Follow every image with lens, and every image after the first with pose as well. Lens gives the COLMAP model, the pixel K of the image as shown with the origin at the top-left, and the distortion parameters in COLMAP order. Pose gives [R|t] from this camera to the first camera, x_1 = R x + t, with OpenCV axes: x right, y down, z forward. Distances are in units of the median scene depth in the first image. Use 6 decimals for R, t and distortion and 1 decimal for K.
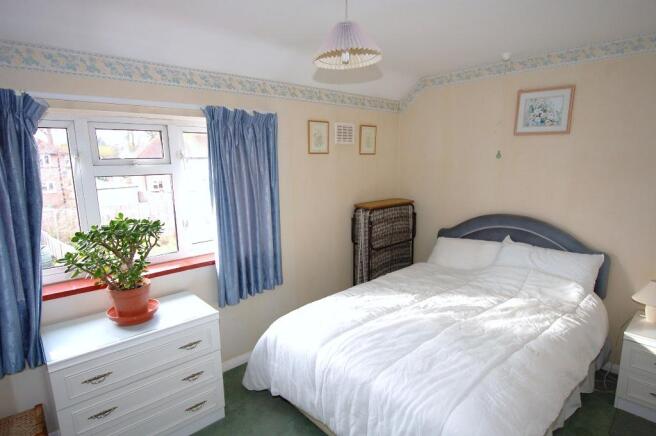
lens RADIAL K [[351.7, 0, 332.7], [0, 351.7, 219.1], [0, 0, 1]] dist [-0.002397, -0.001166]
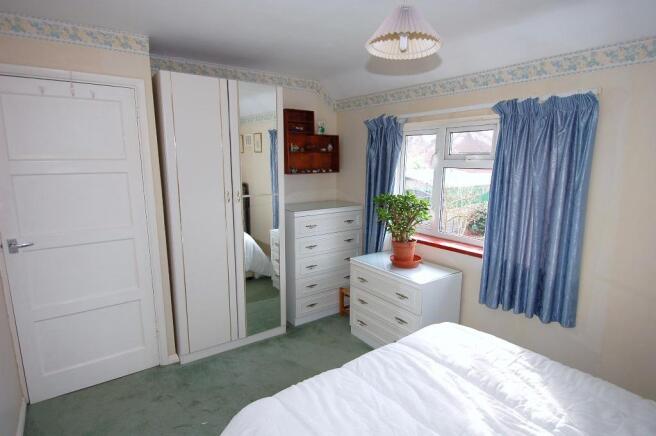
lens RADIAL K [[351.7, 0, 332.7], [0, 351.7, 219.1], [0, 0, 1]] dist [-0.002397, -0.001166]
pose [[-0.096462, 0.189671, -0.977098, 0.819311], [-0.162079, 0.965580, 0.203436, -0.142882], [0.982052, 0.177990, -0.062400, 0.734526]]
